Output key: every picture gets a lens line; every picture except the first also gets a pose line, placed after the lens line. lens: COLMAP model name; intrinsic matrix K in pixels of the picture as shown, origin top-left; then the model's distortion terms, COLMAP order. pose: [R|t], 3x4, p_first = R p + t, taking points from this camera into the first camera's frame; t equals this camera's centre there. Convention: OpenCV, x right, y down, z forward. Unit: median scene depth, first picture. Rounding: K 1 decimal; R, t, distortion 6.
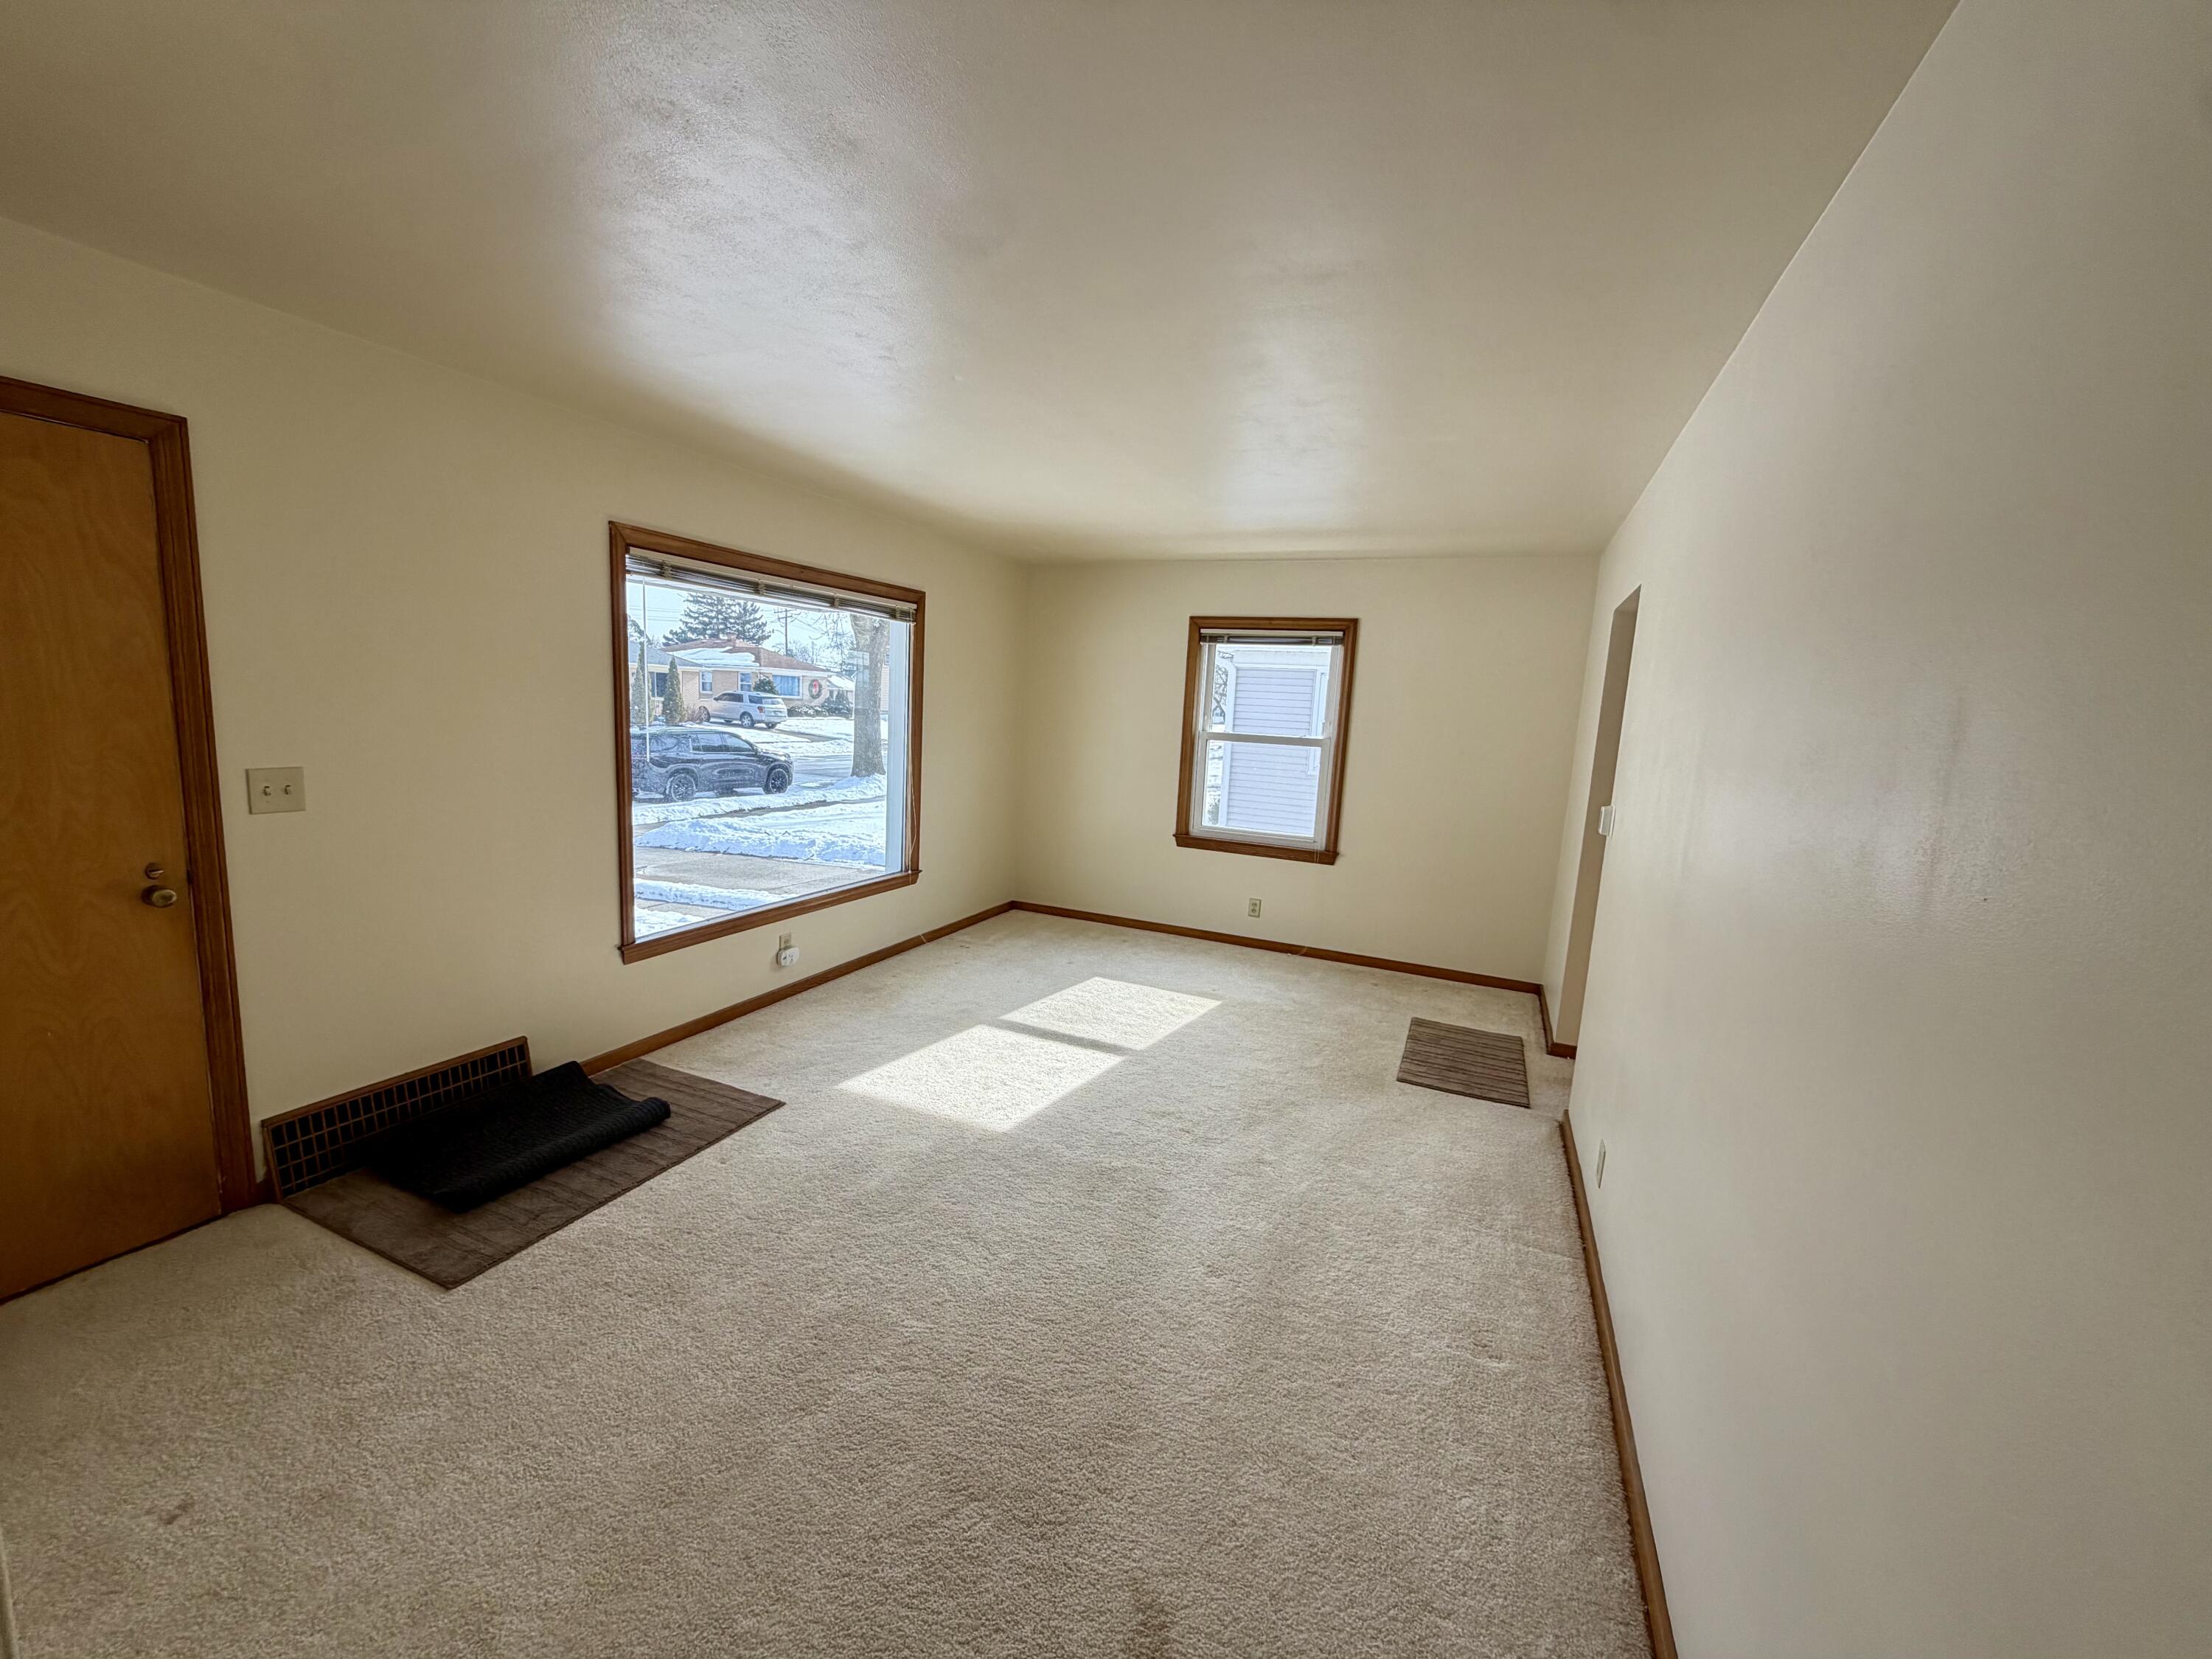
lens RADIAL K [[883.2, 0, 1085.9], [0, 883.2, 836.3], [0, 0, 1]] dist [-0.000425, 0.000430]
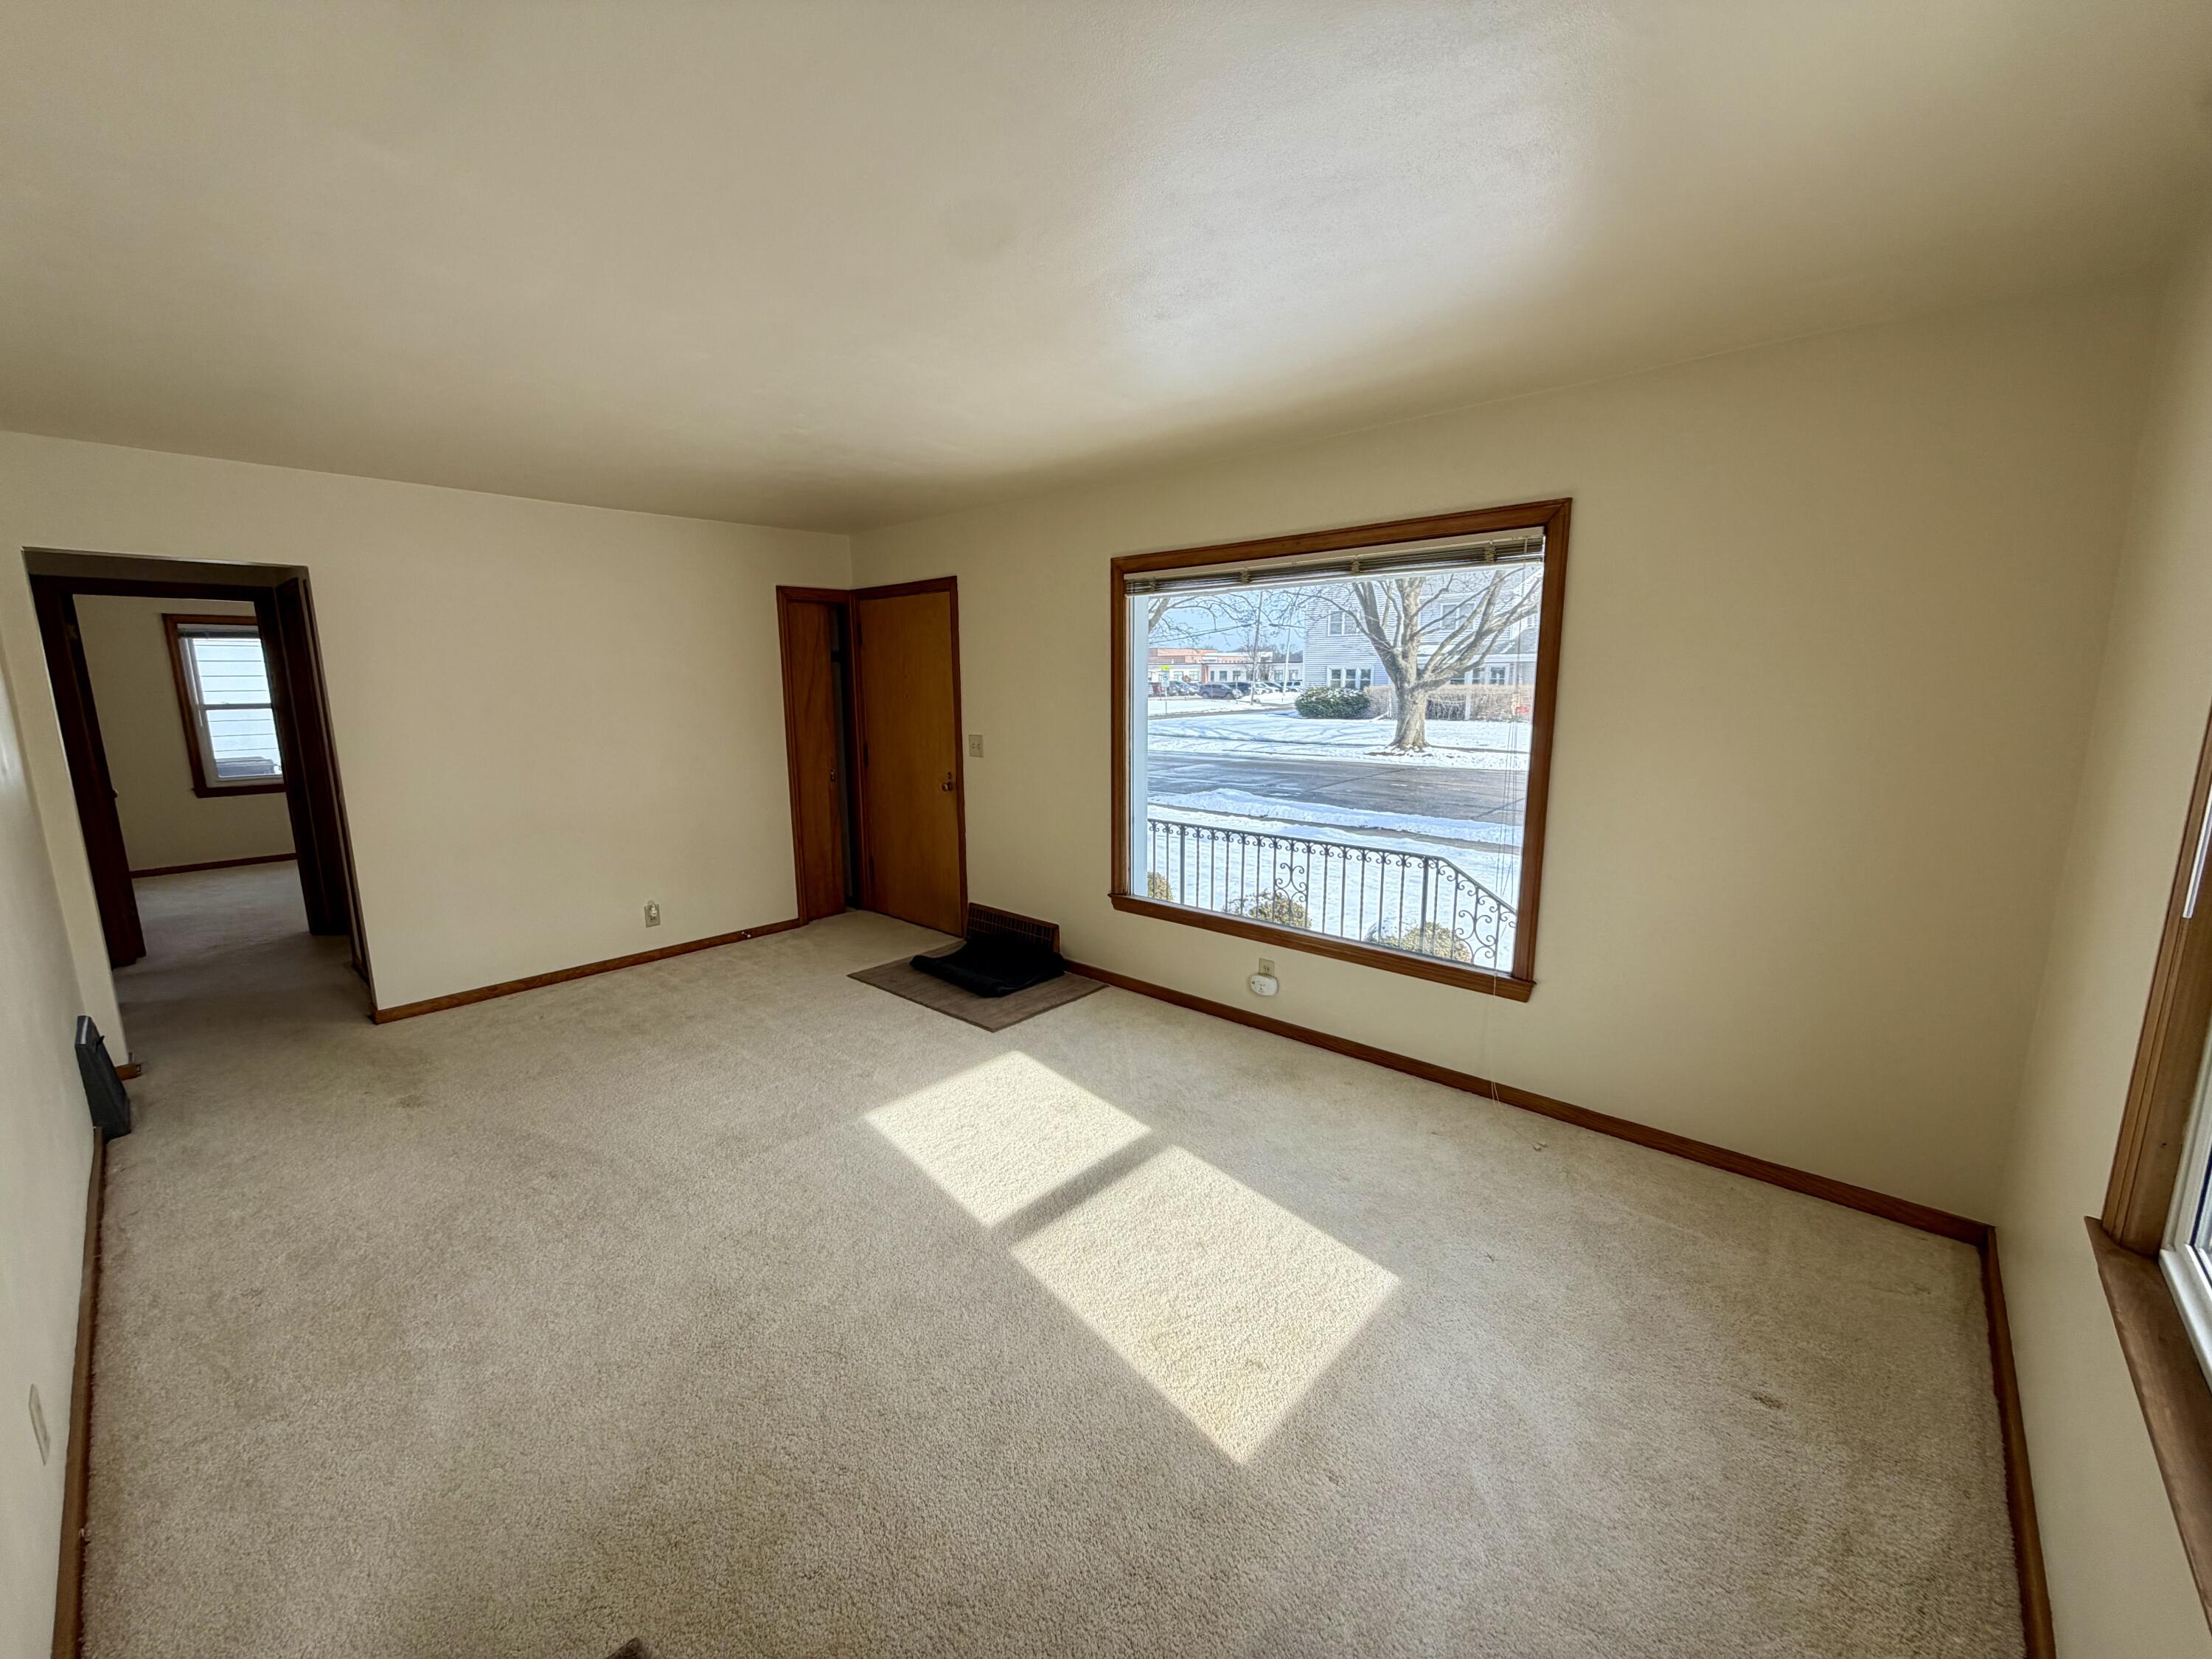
lens RADIAL K [[883.2, 0, 1096.1], [0, 883.2, 833.2], [0, 0, 1]] dist [-0.000425, 0.000430]
pose [[-0.307524, 0.128061, -0.942883, 0.558752], [-0.148390, 0.972325, 0.180458, -0.155602], [0.939899, 0.195410, -0.280010, 1.101765]]
